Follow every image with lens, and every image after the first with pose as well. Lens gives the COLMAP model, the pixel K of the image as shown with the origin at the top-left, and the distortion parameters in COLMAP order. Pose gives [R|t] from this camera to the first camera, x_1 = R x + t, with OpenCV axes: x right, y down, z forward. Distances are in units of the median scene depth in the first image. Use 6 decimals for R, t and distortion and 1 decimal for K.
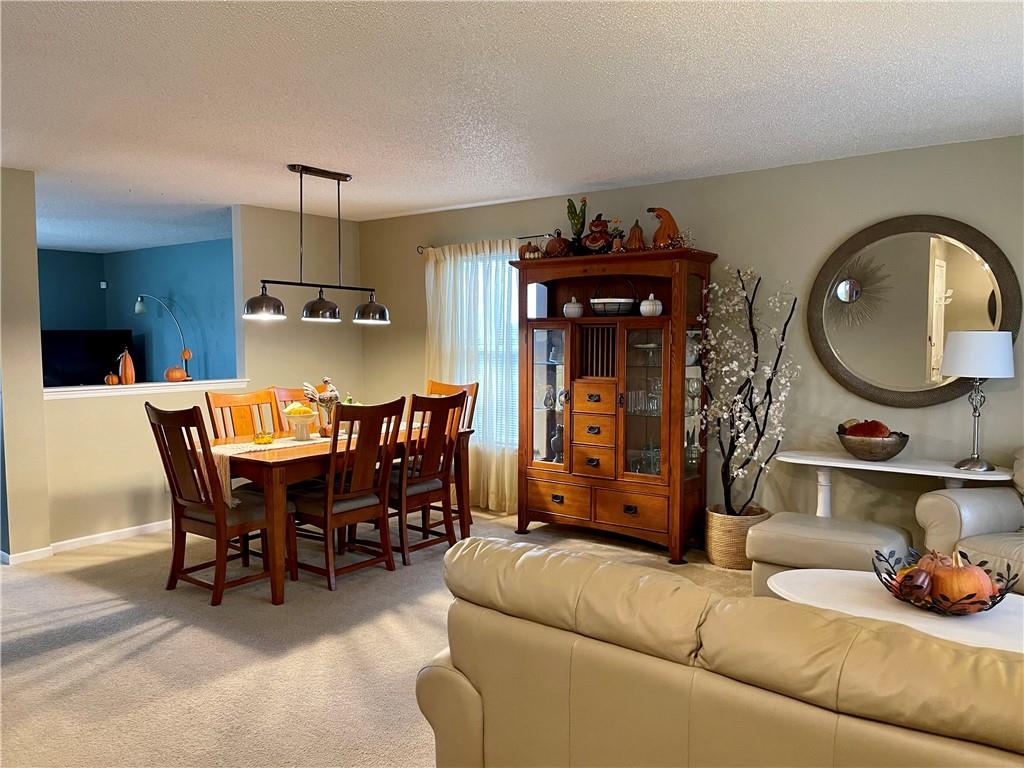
lens RADIAL K [[773.6, 0, 513.2], [0, 773.6, 384.0], [0, 0, 1]] dist [0.066818, -0.082195]
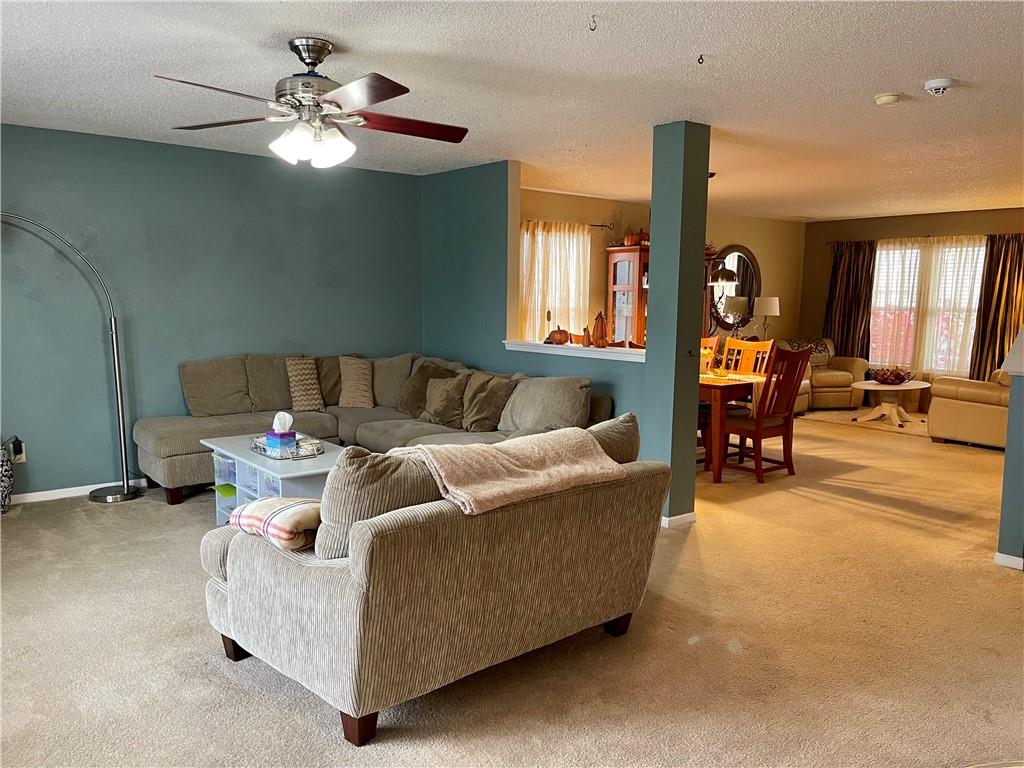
lens RADIAL K [[773.6, 0, 522.6], [0, 773.6, 388.4], [0, 0, 1]] dist [0.066818, -0.082195]
pose [[0.244485, -0.113212, 0.963021, -1.633114], [0.056049, 0.993150, 0.102525, -0.056144], [-0.968032, 0.028911, 0.249156, 0.946696]]
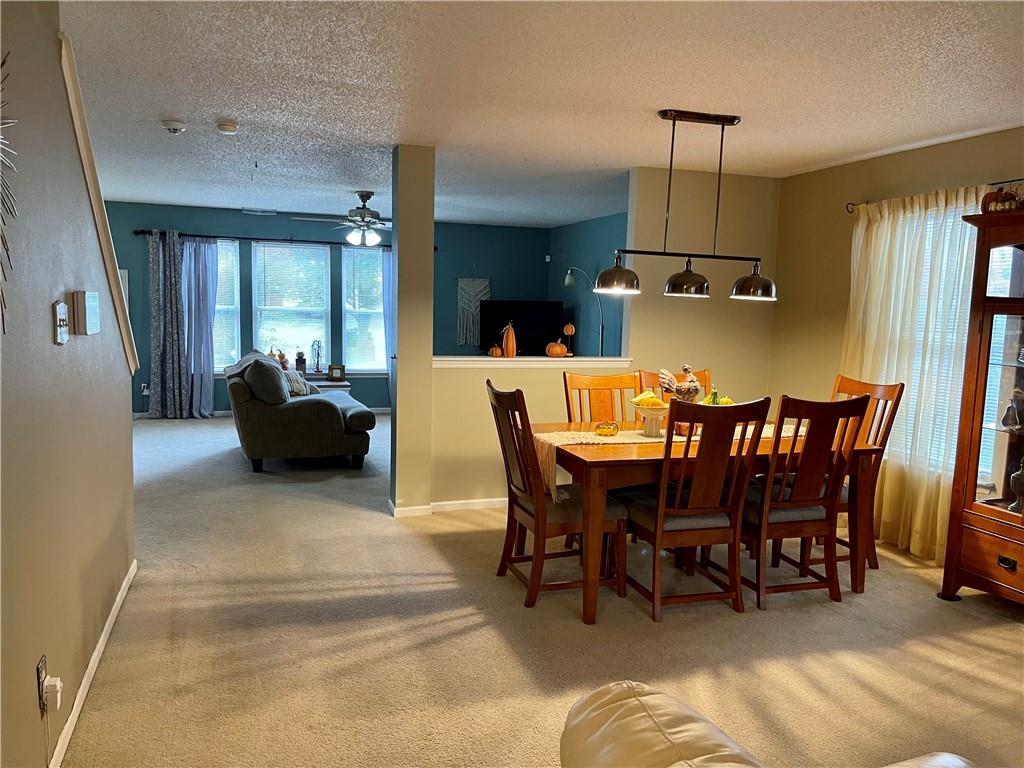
lens RADIAL K [[773.6, 0, 511.3], [0, 773.6, 387.8], [0, 0, 1]] dist [0.066818, -0.082195]
pose [[0.824738, 0.085488, -0.559016, 0.076469], [-0.063368, 0.996253, 0.058863, -0.021221], [0.561954, -0.013123, 0.827065, 0.199297]]
